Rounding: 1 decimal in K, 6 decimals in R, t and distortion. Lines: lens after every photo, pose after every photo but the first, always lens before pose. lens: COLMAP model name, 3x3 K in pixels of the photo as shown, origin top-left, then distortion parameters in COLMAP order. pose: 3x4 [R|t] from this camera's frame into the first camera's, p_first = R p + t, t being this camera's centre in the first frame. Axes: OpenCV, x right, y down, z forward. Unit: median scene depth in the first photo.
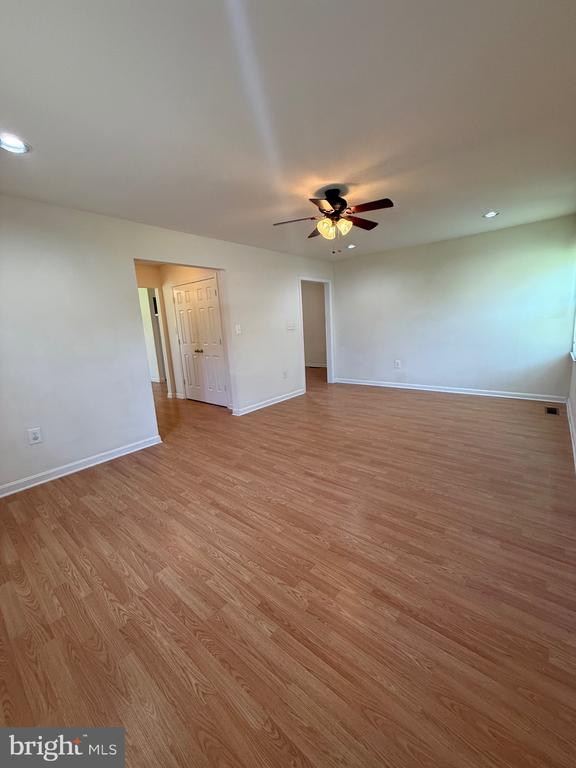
lens RADIAL K [[307.5, 0, 284.6], [0, 307.5, 382.6], [0, 0, 1]] dist [0.023618, 0.000194]
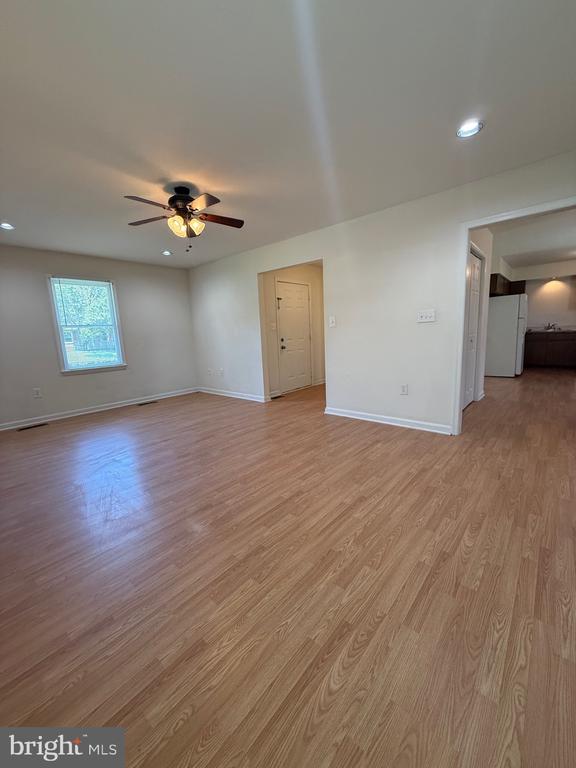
lens RADIAL K [[307.5, 0, 284.6], [0, 307.5, 382.6], [0, 0, 1]] dist [0.023618, 0.000194]
pose [[-0.015529, 0.232750, -0.972413, 0.869070], [-0.141490, 0.962232, 0.232573, -0.212831], [0.989818, 0.141198, 0.017989, 0.967029]]
